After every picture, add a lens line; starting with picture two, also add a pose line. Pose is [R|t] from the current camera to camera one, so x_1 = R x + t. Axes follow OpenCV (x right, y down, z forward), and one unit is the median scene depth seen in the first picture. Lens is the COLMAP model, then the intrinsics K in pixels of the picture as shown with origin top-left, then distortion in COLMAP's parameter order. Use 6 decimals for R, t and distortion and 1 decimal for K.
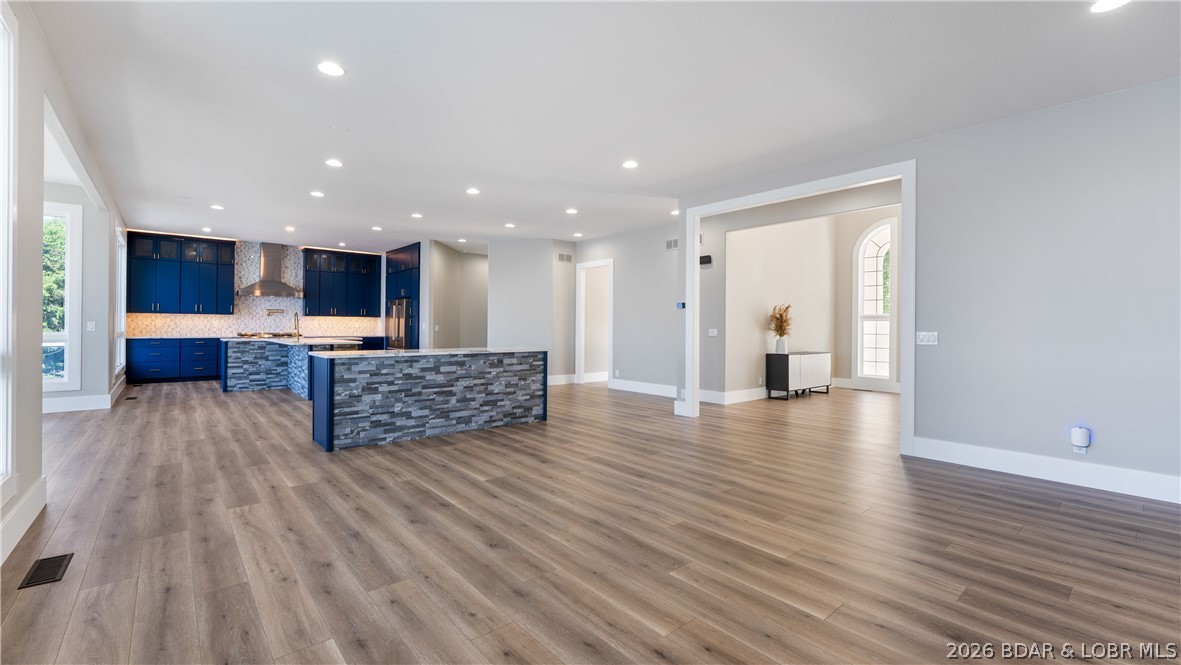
lens RADIAL K [[495.9, 0, 591.5], [0, 495.9, 326.7], [0, 0, 1]] dist [-0.002280, -0.000007]
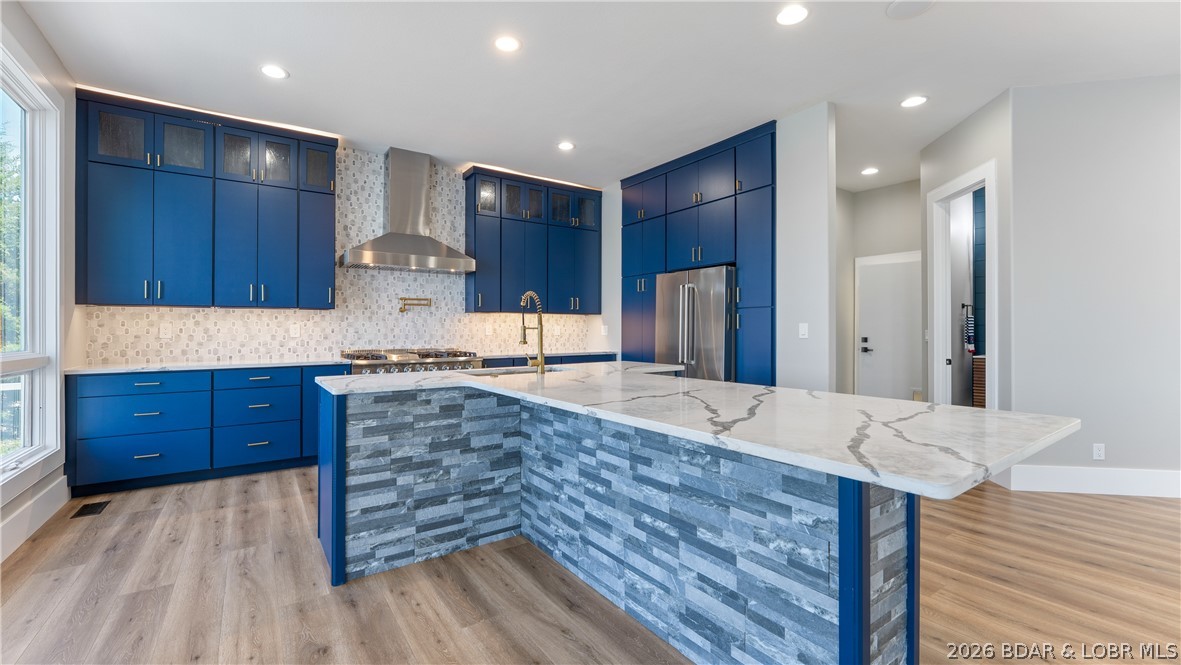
lens RADIAL K [[495.9, 0, 597.7], [0, 495.9, 329.5], [0, 0, 1]] dist [-0.002280, -0.000007]
pose [[0.995827, -0.013276, -0.090285, -0.500046], [0.012950, 0.999907, -0.004196, -0.002318], [0.090333, 0.003009, 0.995907, 0.648255]]
